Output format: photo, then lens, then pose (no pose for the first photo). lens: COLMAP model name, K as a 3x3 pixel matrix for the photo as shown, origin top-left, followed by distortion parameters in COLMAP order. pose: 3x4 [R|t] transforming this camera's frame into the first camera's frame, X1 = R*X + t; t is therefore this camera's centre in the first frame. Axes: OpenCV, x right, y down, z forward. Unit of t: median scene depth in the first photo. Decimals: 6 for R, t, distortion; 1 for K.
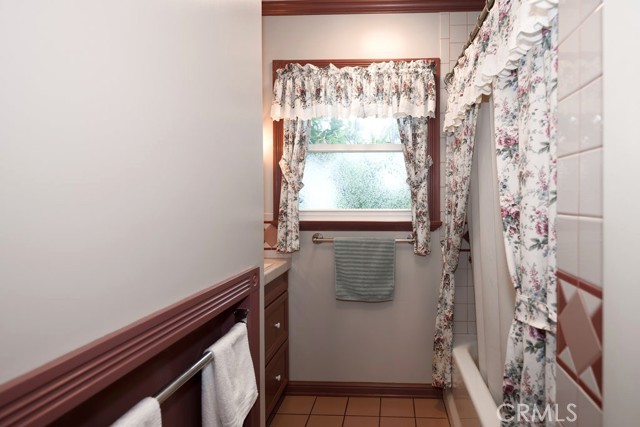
lens RADIAL K [[655.6, 0, 319.6], [0, 655.6, 212.1], [0, 0, 1]] dist [0.007189, 0.000000]
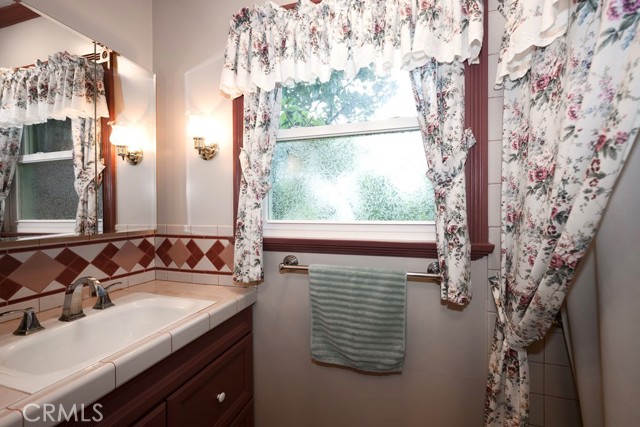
lens RADIAL K [[250.2, 0, 325.3], [0, 250.2, 213.7], [0, 0, 1]] dist [0.000053, -0.000002]
pose [[0.978163, 0.000106, -0.207837, 0.090352], [-0.001826, 0.999966, -0.008084, -0.010018], [0.207829, 0.008287, 0.978130, 0.762038]]
